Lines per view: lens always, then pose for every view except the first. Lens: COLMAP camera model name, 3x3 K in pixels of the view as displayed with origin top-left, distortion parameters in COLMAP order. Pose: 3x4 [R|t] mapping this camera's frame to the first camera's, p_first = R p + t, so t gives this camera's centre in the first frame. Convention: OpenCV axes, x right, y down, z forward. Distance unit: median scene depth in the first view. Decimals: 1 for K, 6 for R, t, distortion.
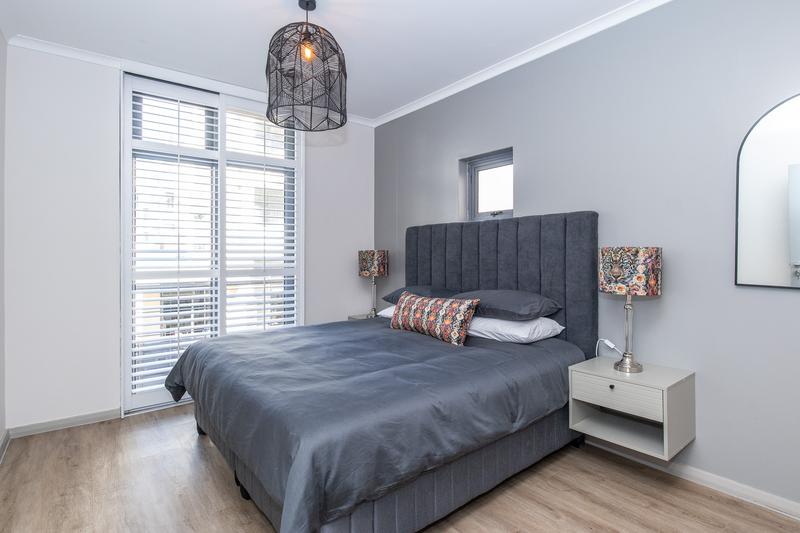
lens RADIAL K [[412.4, 0, 399.7], [0, 412.4, 256.3], [0, 0, 1]] dist [-0.000065, 0.000074]
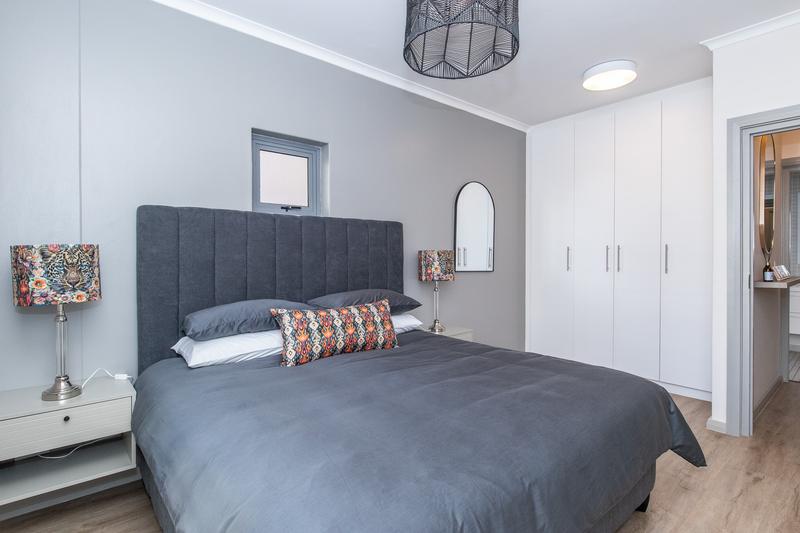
lens RADIAL K [[408.3, 0, 401.9], [0, 408.3, 268.1], [0, 0, 1]] dist [-0.003431, -0.000012]
pose [[-0.022229, -0.025973, 0.999415, -0.607999], [0.003247, 0.999655, 0.026052, 0.002078], [-0.999748, 0.003824, -0.022137, 0.744287]]
